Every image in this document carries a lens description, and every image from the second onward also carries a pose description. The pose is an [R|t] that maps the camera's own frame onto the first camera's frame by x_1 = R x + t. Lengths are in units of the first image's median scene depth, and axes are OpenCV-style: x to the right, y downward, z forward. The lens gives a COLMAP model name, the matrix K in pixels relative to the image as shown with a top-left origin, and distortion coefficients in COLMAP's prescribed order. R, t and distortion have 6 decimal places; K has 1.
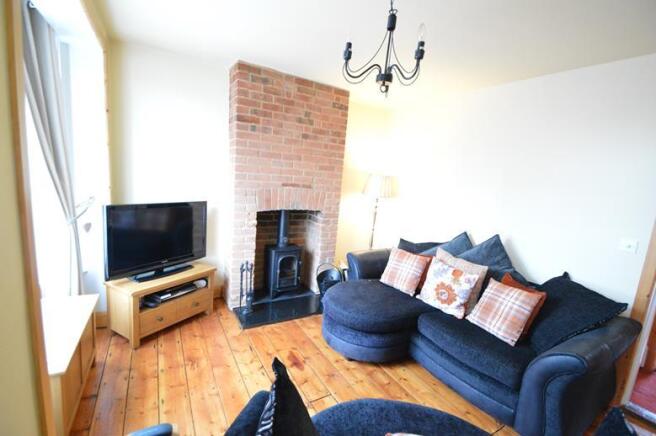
lens RADIAL K [[288.7, 0, 328.0], [0, 288.7, 218.0], [0, 0, 1]] dist [0.000453, -0.017900]
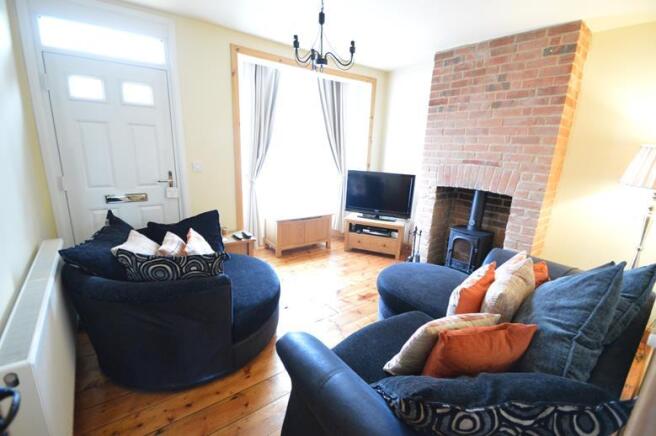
lens RADIAL K [[288.7, 0, 328.0], [0, 288.7, 218.0], [0, 0, 1]] dist [0.000453, -0.017900]
pose [[0.111022, 0.168060, -0.979505, 0.778368], [-0.170195, 0.974253, 0.147868, 0.003963], [0.979136, 0.150290, 0.136767, 0.453751]]
